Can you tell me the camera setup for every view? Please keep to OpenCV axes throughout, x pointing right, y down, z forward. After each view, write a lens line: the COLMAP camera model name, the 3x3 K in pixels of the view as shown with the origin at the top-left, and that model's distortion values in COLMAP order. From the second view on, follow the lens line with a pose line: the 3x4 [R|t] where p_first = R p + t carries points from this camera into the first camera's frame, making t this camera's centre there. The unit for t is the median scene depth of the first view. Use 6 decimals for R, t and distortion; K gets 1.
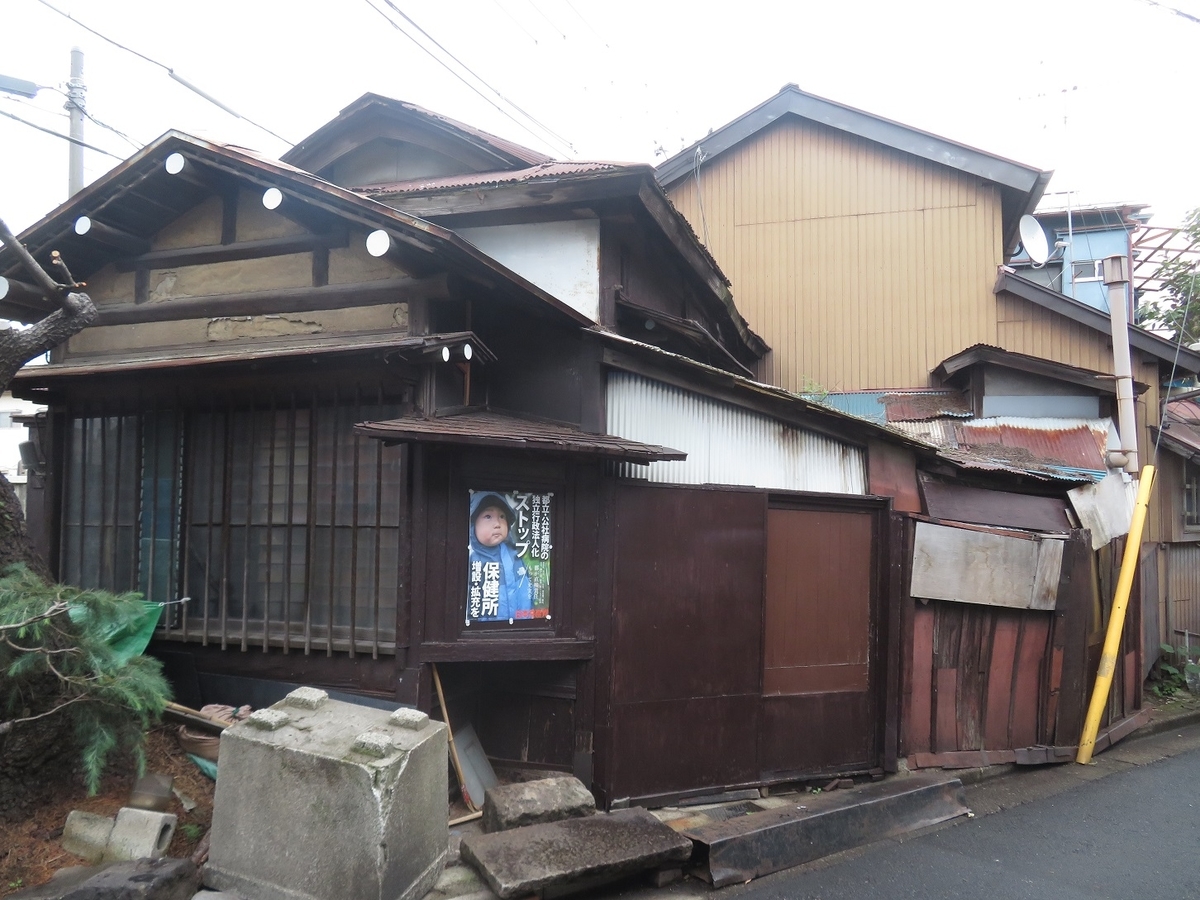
lens RADIAL K [[851.5, 0, 600.5], [0, 851.5, 448.4], [0, 0, 1]] dist [-0.009037, -0.005995]
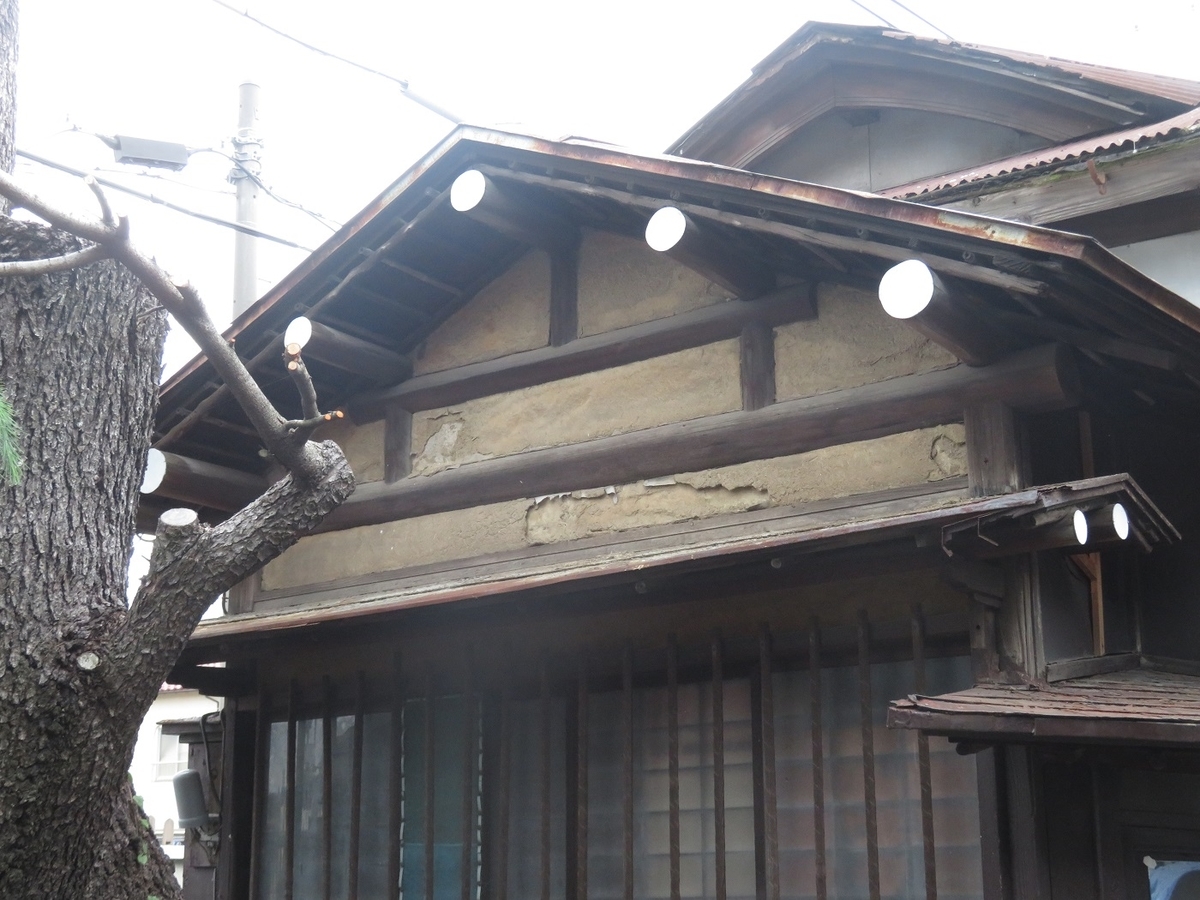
lens RADIAL K [[1684.0, 0, 600.0], [0, 1684.0, 449.6], [0, 0, 1]] dist [-0.029429, 0.000000]
pose [[0.946121, -0.088865, -0.311382, -0.130518], [0.027323, 0.980086, -0.196683, 0.007500], [0.322660, 0.177578, 0.929708, 0.132452]]
